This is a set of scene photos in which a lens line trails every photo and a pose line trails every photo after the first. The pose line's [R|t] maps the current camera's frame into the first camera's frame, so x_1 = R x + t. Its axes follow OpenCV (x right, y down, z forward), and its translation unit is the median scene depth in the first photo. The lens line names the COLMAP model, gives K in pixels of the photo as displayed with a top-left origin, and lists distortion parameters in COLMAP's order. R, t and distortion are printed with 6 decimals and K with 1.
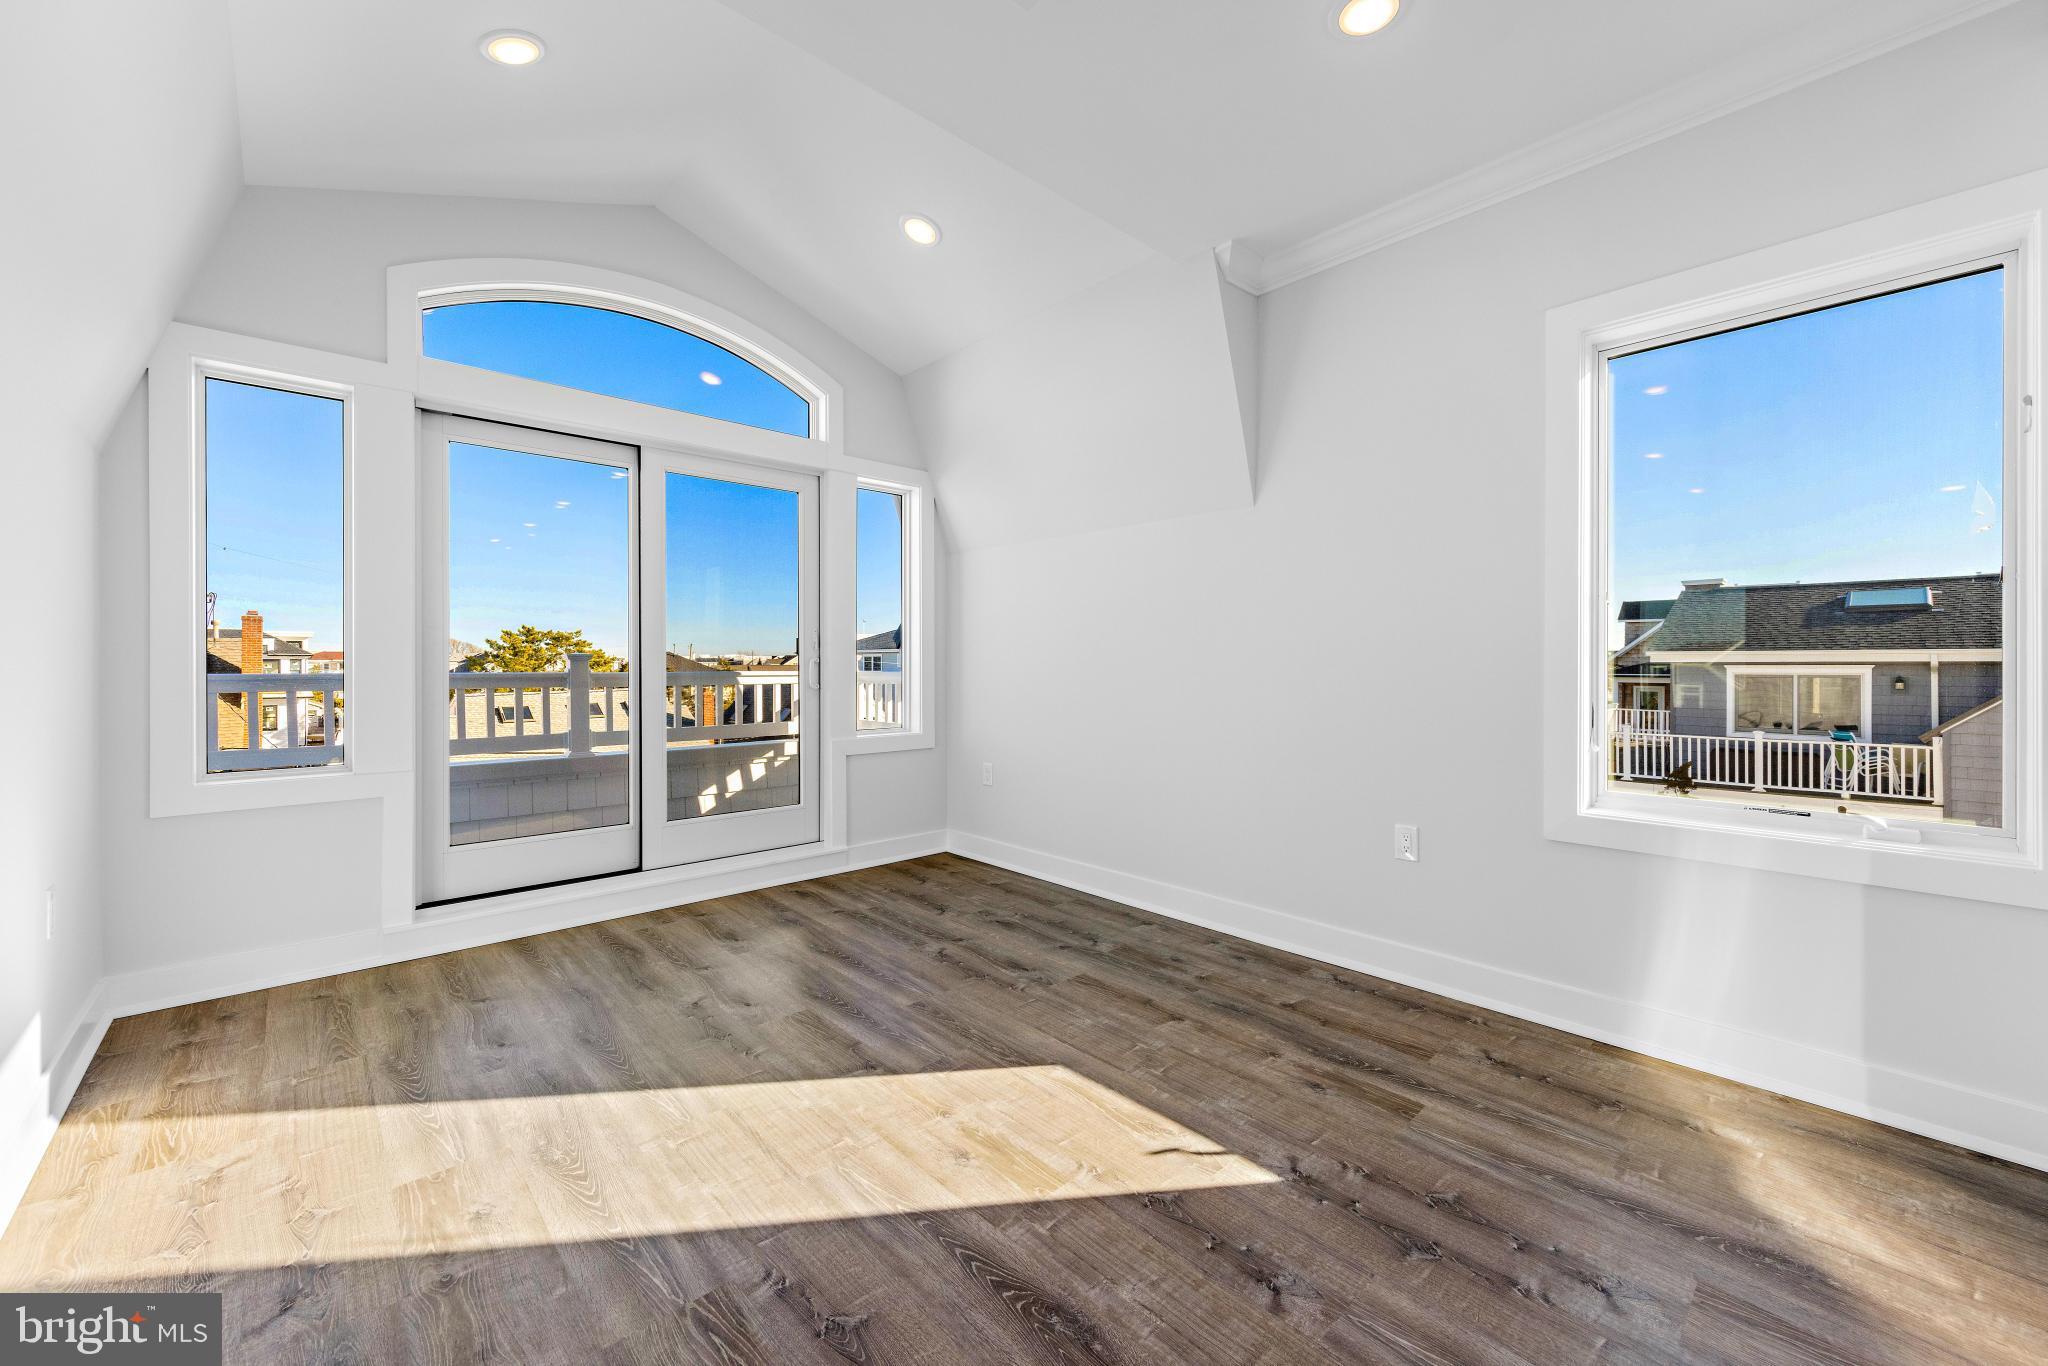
lens RADIAL K [[785.8, 0, 1034.4], [0, 785.8, 671.0], [0, 0, 1]] dist [0.001587, 0.000063]
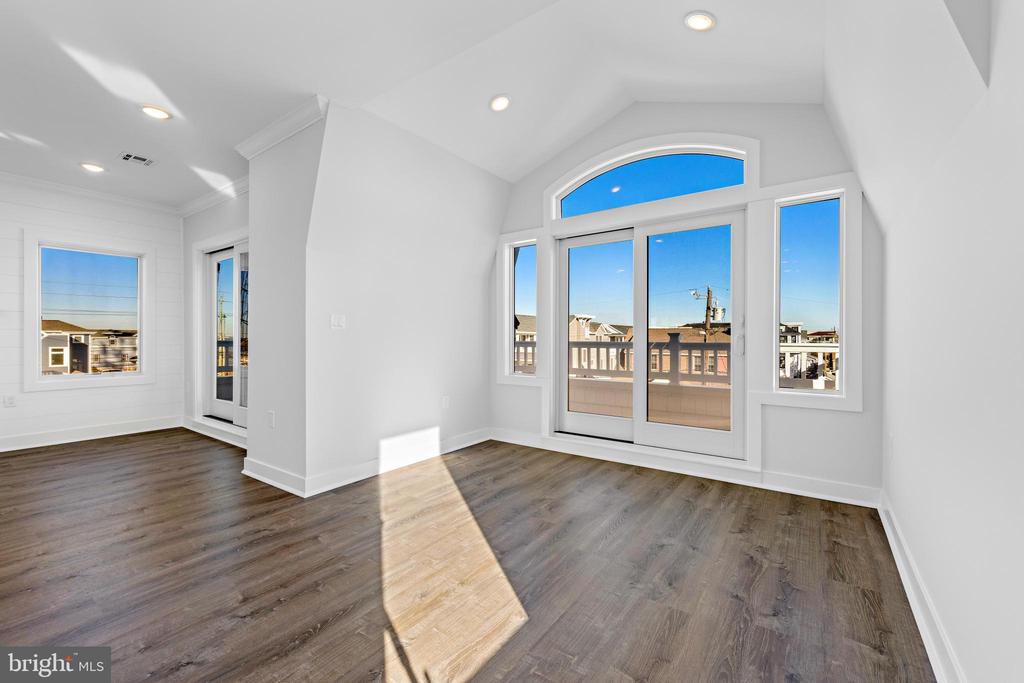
lens RADIAL K [[422.8, 0, 516.3], [0, 422.8, 340.8], [0, 0, 1]] dist [0.000597, -0.000231]
pose [[0.202069, 0.006444, -0.979350, 0.553516], [-0.008387, 0.999953, 0.004850, -0.005298], [0.979335, 0.007234, 0.202114, 0.583840]]
